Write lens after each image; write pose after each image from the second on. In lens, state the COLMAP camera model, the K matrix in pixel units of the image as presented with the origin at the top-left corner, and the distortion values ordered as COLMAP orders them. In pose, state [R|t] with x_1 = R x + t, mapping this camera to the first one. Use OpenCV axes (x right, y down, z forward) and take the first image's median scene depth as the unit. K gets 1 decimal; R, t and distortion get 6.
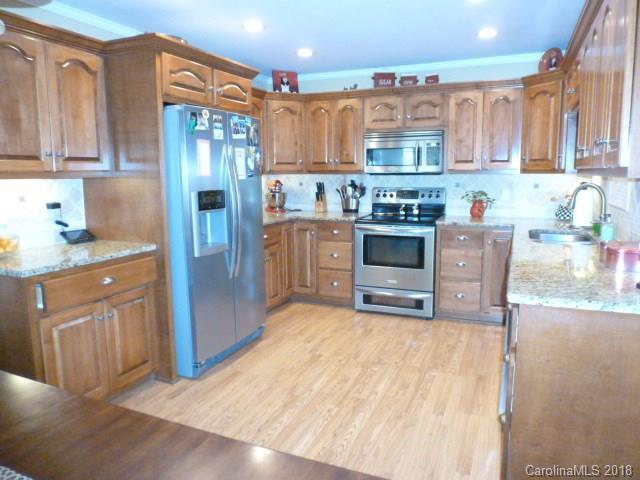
lens RADIAL K [[449.0, 0, 330.1], [0, 449.0, 237.4], [0, 0, 1]] dist [-0.048926, 0.005609]
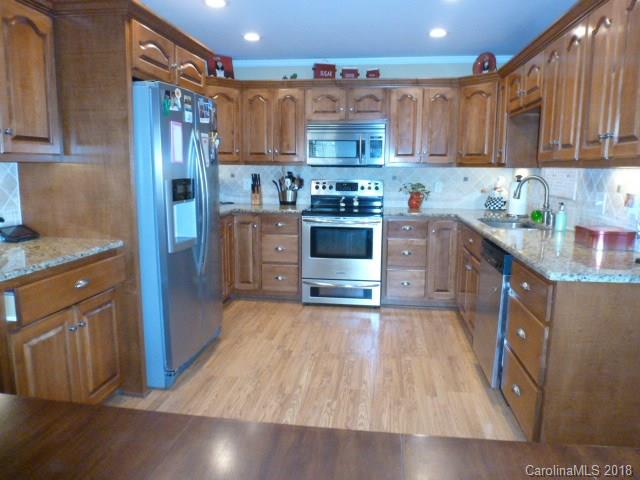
lens RADIAL K [[449.0, 0, 321.2], [0, 449.0, 237.6], [0, 0, 1]] dist [-0.048926, 0.005609]
pose [[0.964121, -0.024359, 0.264342, -0.226755], [0.021834, 0.999684, 0.012486, 0.007832], [-0.264563, -0.006266, 0.964348, 0.054293]]
